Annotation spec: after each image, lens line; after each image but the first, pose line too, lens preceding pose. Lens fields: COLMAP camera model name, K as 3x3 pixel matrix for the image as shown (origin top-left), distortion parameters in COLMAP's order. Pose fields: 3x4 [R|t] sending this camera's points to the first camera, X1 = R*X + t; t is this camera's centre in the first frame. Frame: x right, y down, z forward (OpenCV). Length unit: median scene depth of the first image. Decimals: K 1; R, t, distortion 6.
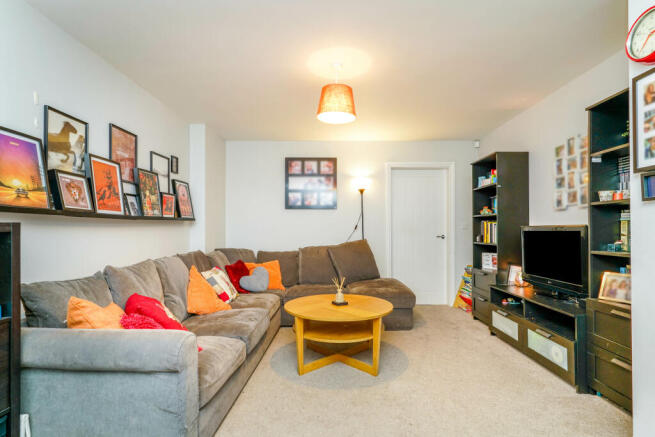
lens RADIAL K [[329.6, 0, 328.7], [0, 329.6, 229.0], [0, 0, 1]] dist [0.000011, 0.000025]
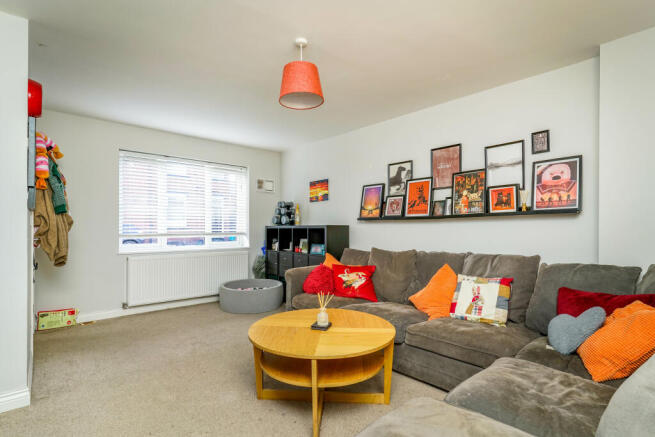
lens RADIAL K [[329.6, 0, 328.7], [0, 329.6, 229.0], [0, 0, 1]] dist [0.000011, 0.000025]
pose [[-0.736121, -0.006685, -0.676817, 0.605416], [-0.003721, 0.999976, -0.005830, 0.020396], [0.676840, -0.001773, -0.736128, 1.798177]]
